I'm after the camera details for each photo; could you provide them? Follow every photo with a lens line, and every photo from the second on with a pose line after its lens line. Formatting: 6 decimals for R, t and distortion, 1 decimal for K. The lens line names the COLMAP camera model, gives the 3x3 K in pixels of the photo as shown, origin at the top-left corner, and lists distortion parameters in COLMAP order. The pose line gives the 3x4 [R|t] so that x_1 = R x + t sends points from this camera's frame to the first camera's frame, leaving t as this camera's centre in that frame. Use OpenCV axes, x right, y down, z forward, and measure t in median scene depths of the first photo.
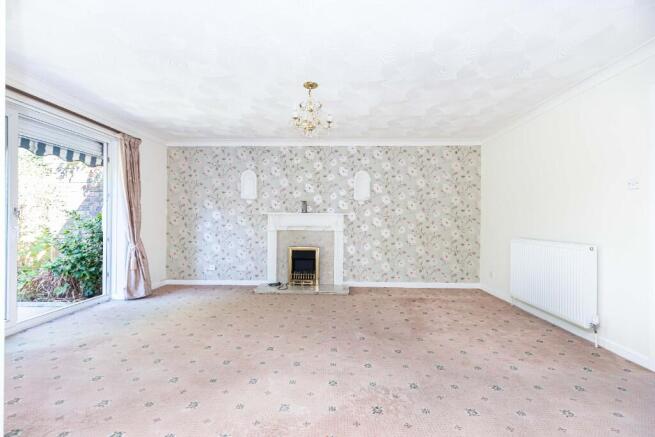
lens RADIAL K [[295.7, 0, 327.9], [0, 295.7, 219.7], [0, 0, 1]] dist [0.001686, 0.000124]
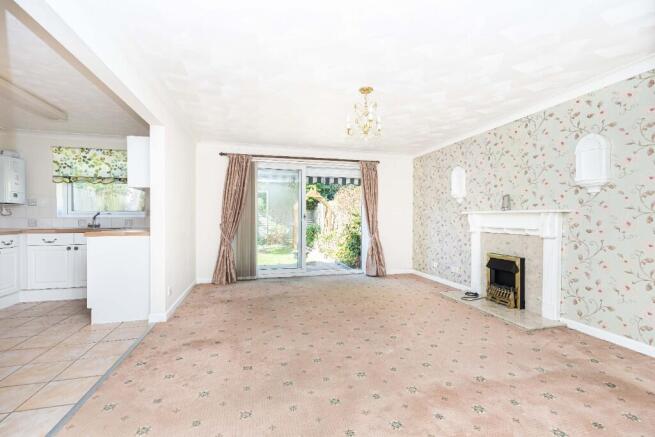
lens RADIAL K [[295.7, 0, 327.9], [0, 295.7, 219.7], [0, 0, 1]] dist [0.001686, 0.000124]
pose [[0.267215, -0.001230, -0.963636, 0.545360], [0.004256, 0.999991, -0.000097, -0.001171], [0.963628, -0.004076, 0.267217, 0.357784]]
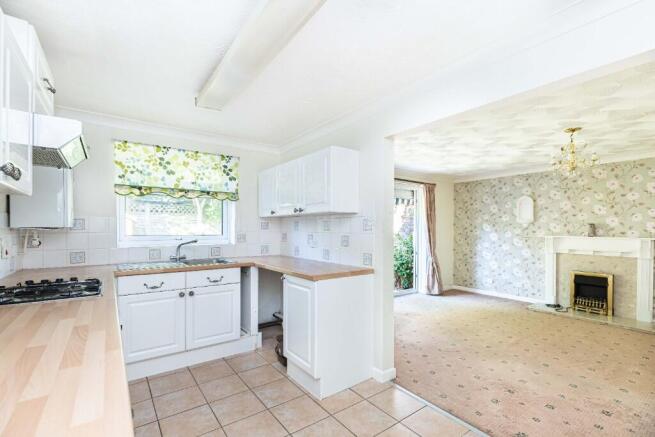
lens RADIAL K [[297.9, 0, 325.3], [0, 297.9, 229.6], [0, 0, 1]] dist [0.001844, 0.000241]
pose [[0.606272, 0.001466, -0.795256, 0.165139], [0.002240, 0.999991, 0.003551, -0.050803], [0.795254, -0.003935, 0.606263, -0.259146]]
